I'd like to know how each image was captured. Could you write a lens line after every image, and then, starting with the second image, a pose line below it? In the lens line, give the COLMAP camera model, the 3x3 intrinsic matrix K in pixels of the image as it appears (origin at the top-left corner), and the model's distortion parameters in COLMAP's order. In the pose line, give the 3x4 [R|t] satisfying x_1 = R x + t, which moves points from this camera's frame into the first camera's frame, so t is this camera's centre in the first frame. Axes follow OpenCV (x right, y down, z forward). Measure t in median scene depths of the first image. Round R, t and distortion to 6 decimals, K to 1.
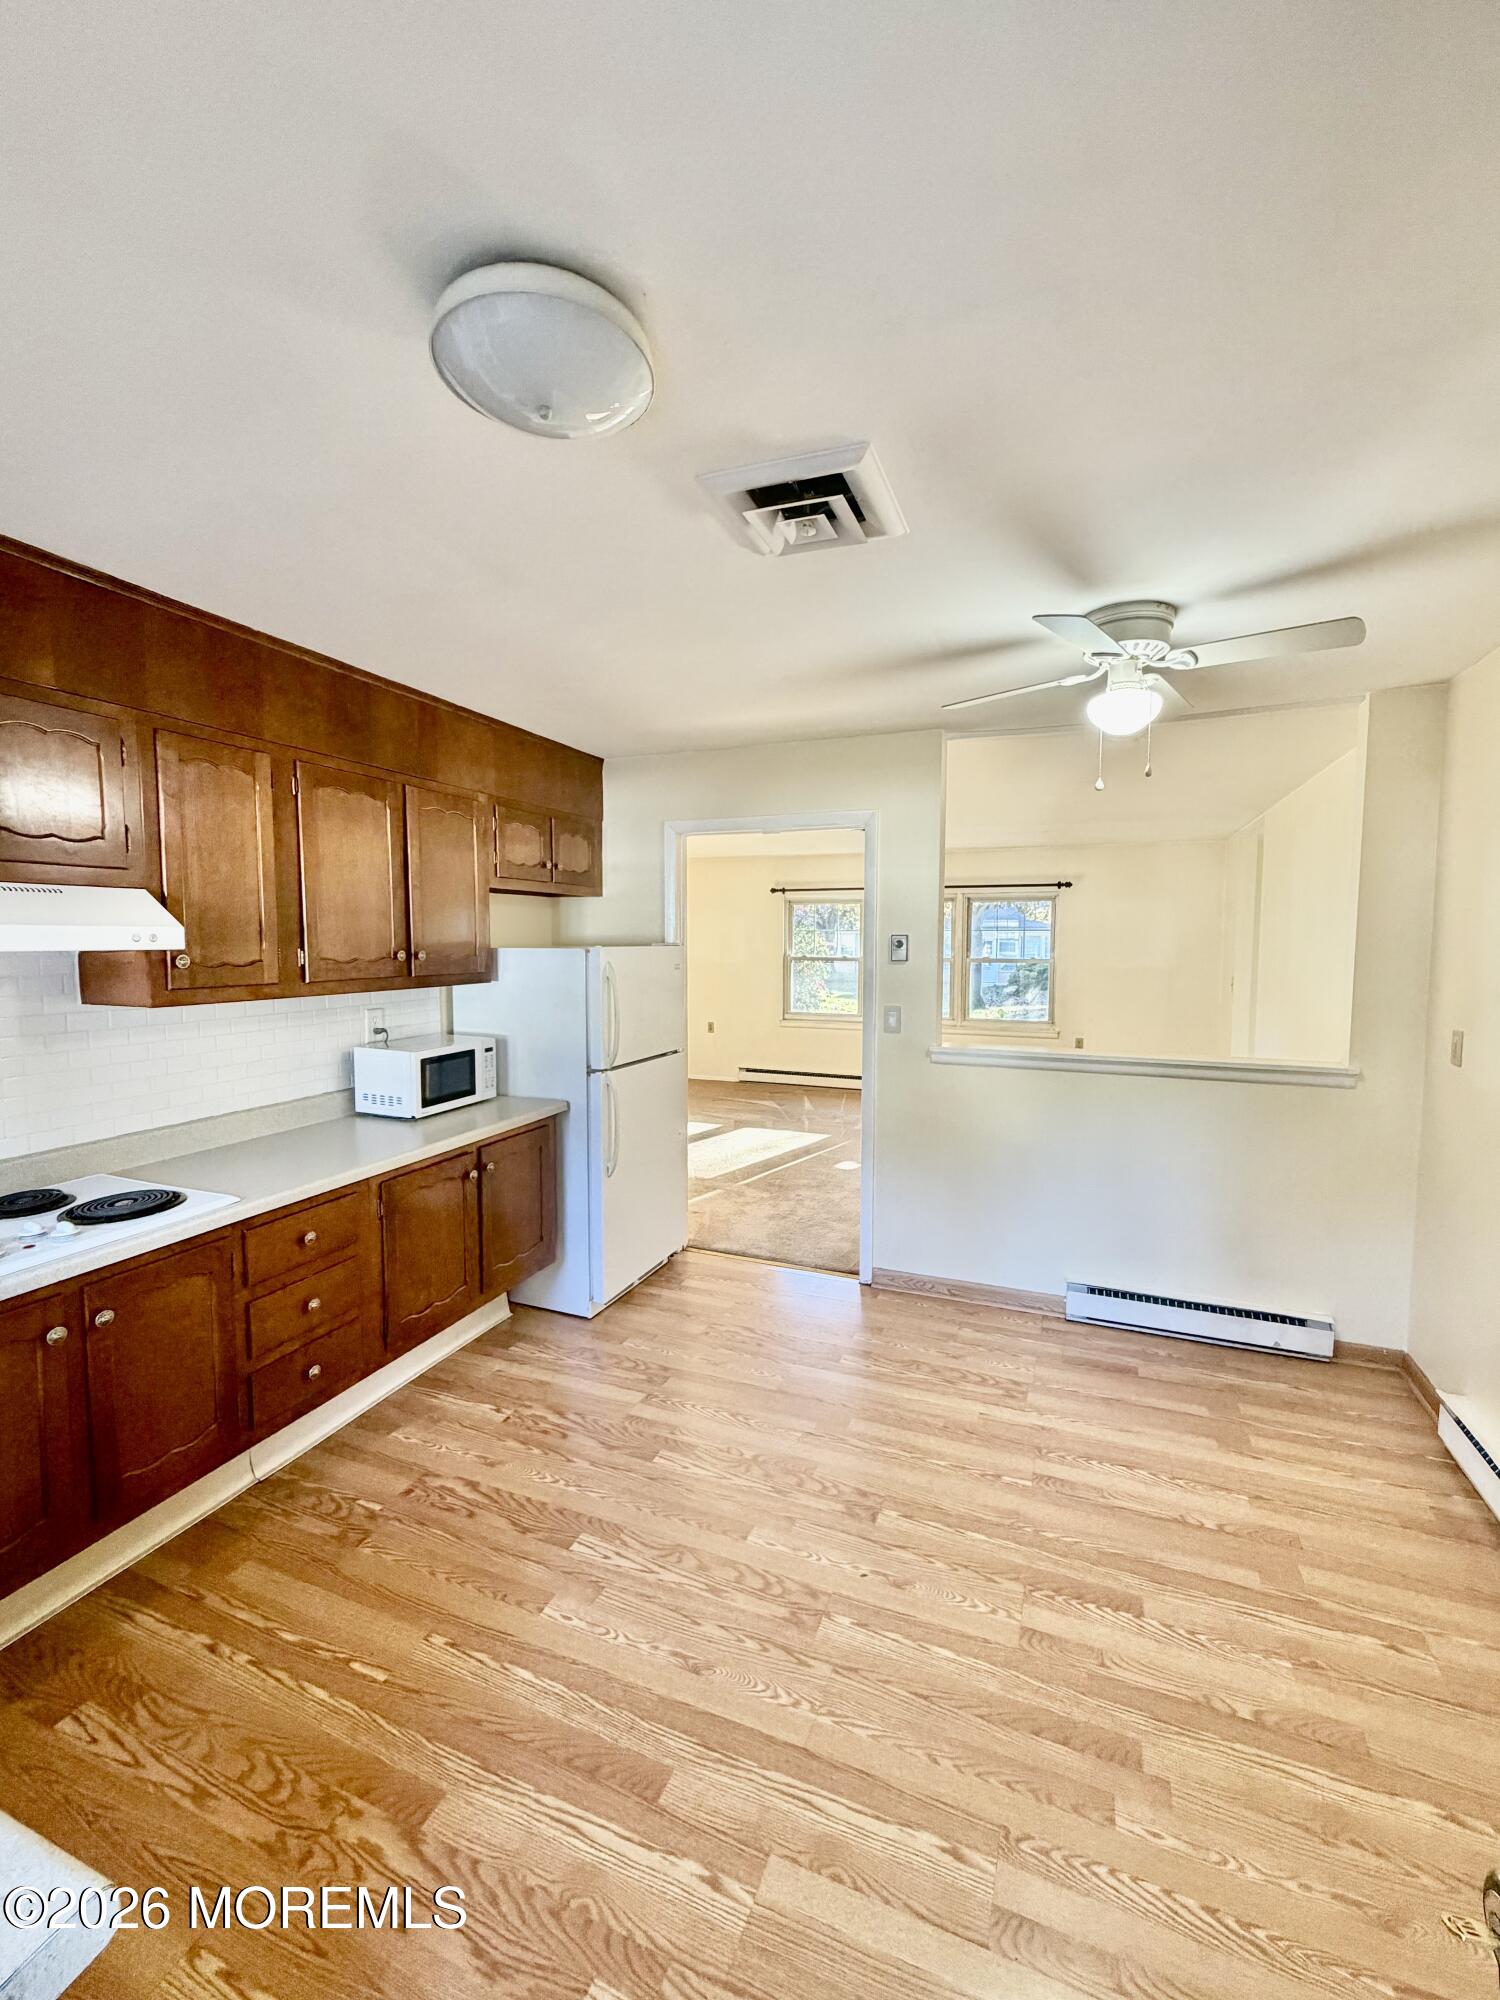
lens RADIAL K [[827.2, 0, 752.3], [0, 827.2, 1007.7], [0, 0, 1]] dist [0.001186, -0.000801]
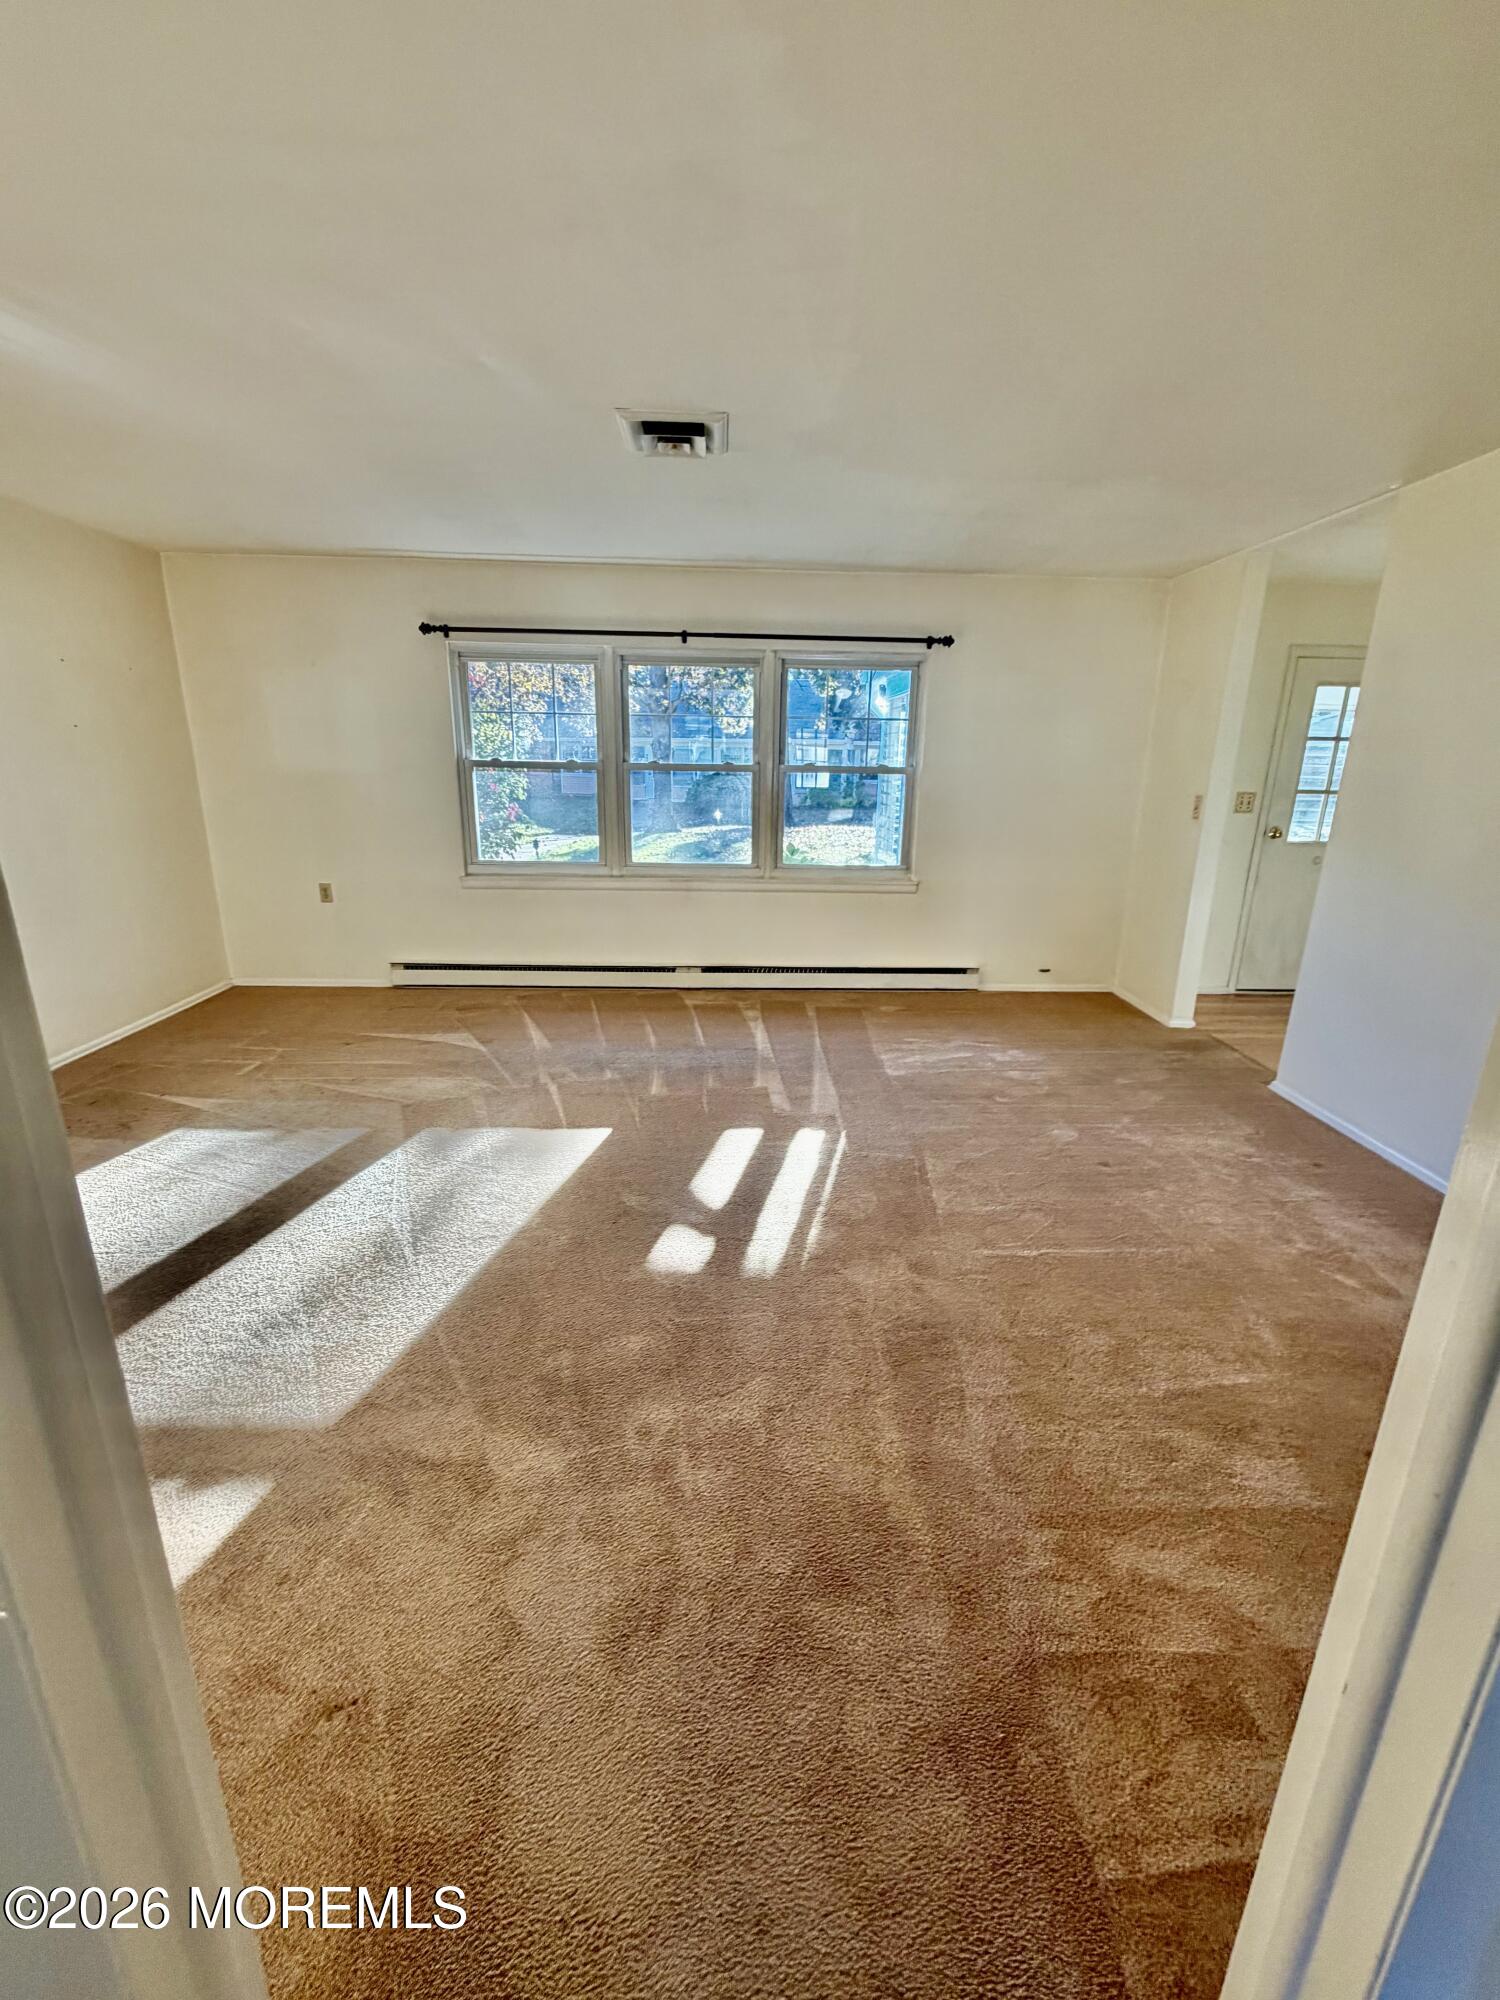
lens RADIAL K [[827.2, 0, 751.4], [0, 827.2, 996.9], [0, 0, 1]] dist [0.001186, -0.000801]
pose [[0.914906, -0.101903, 0.390593, -0.049190], [0.019378, 0.977584, 0.209653, -0.068831], [-0.403201, -0.184244, 0.896372, 1.416424]]
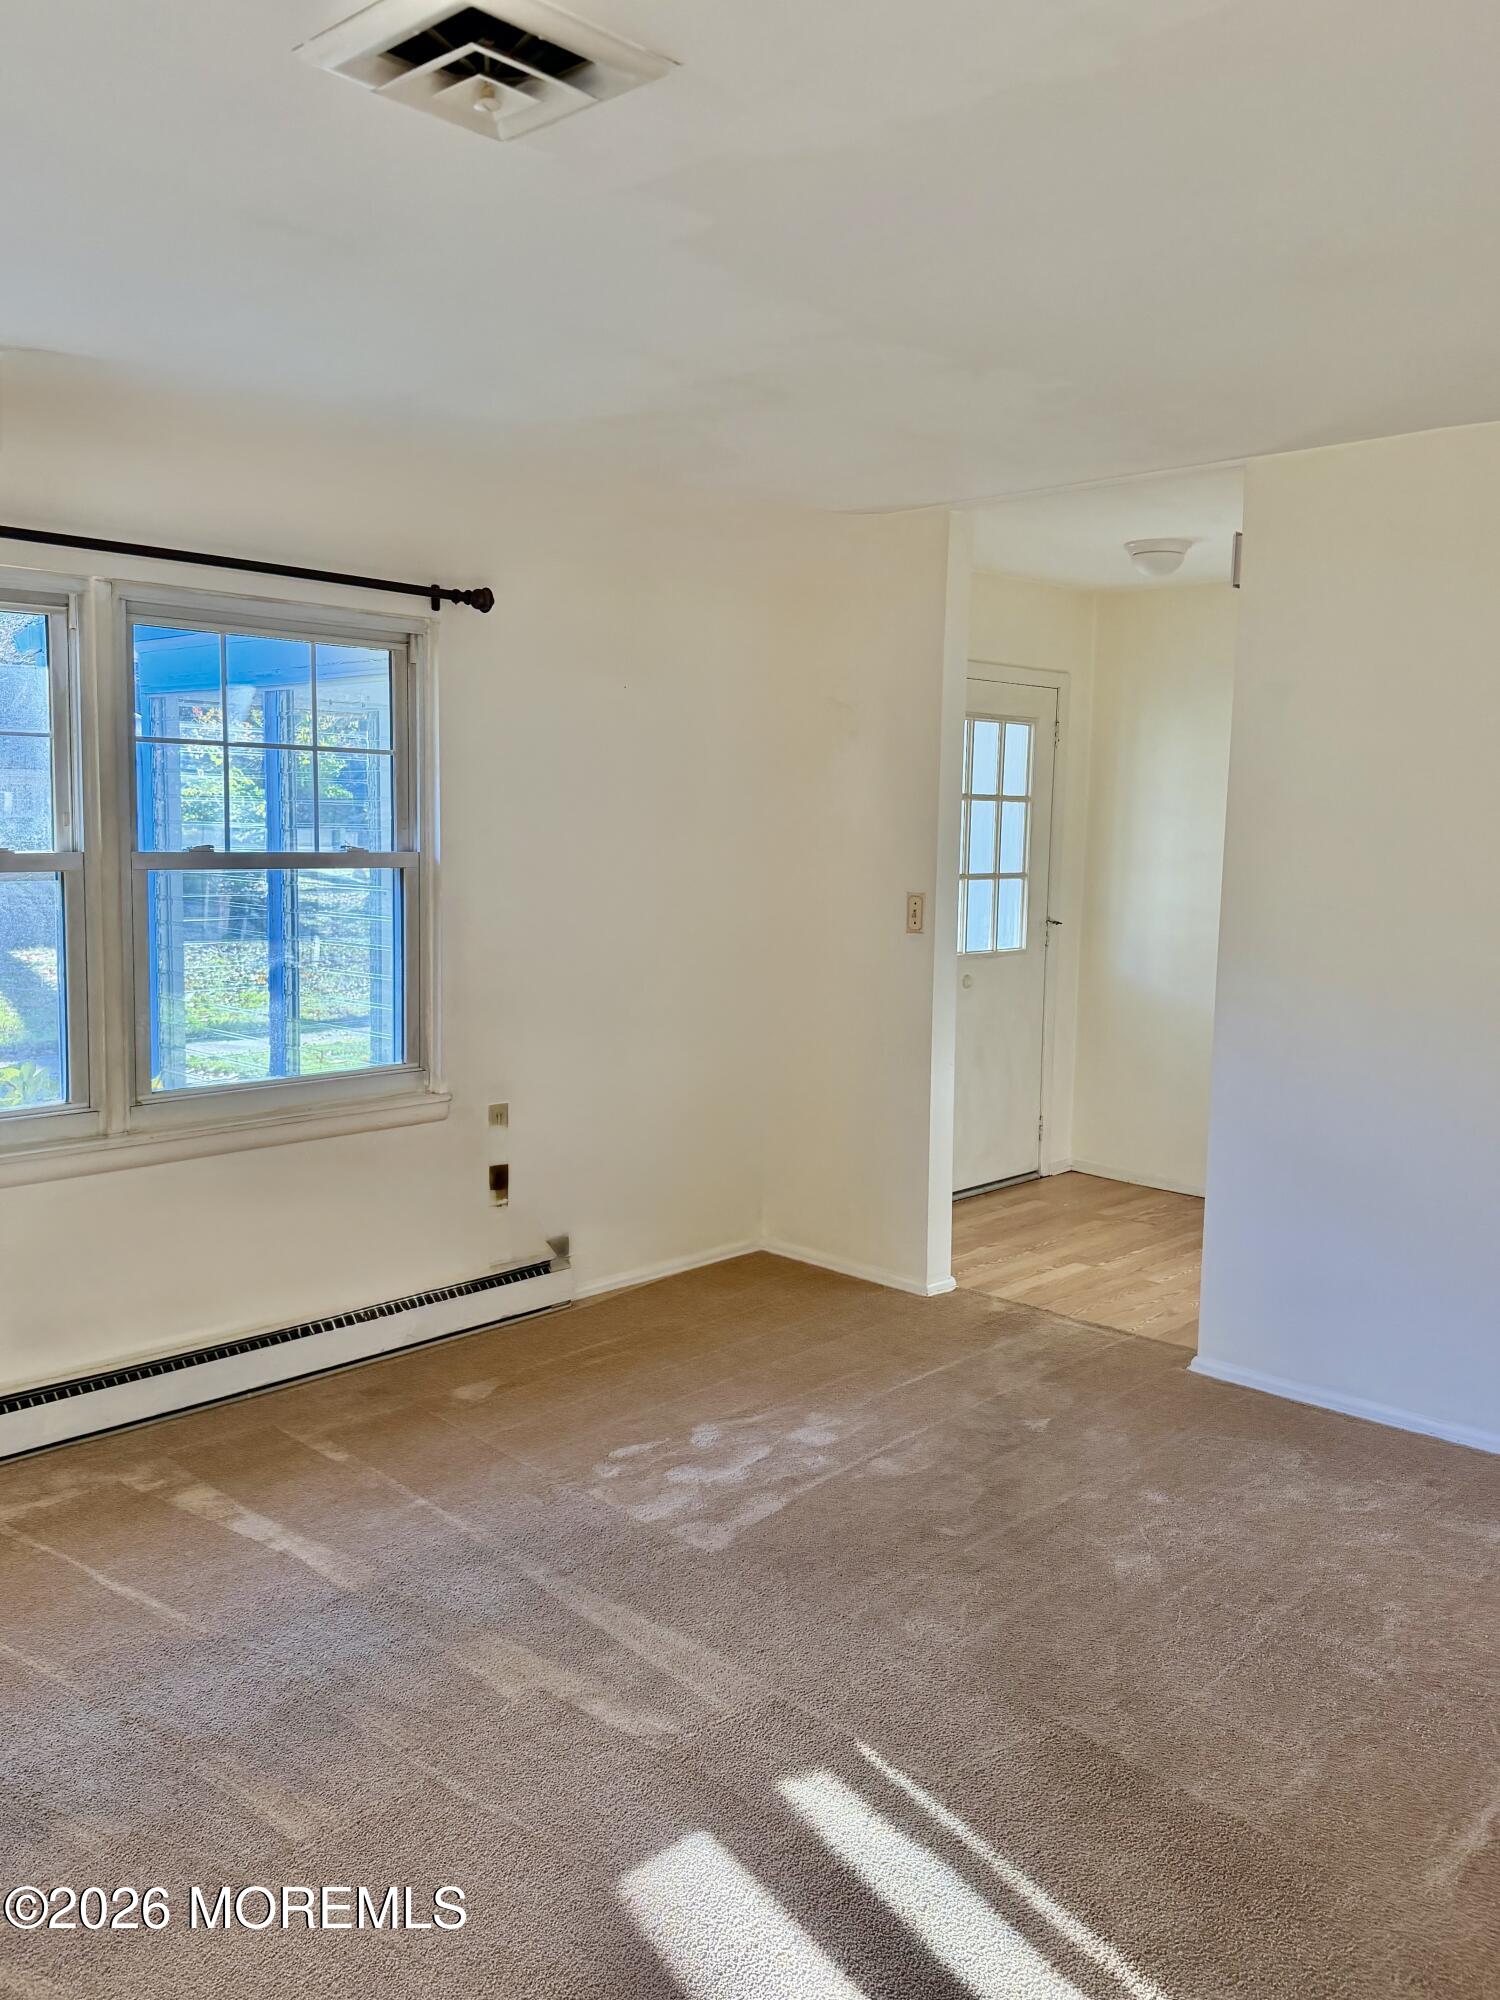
lens RADIAL K [[1616.8, 0, 753.3], [0, 1616.8, 985.7], [0, 0, 1]] dist [0.015687, -0.003018]
pose [[0.355513, -0.099755, 0.929333, -0.405288], [0.050564, 0.994885, 0.087448, -0.174897], [-0.933303, 0.015902, 0.358739, 2.161133]]
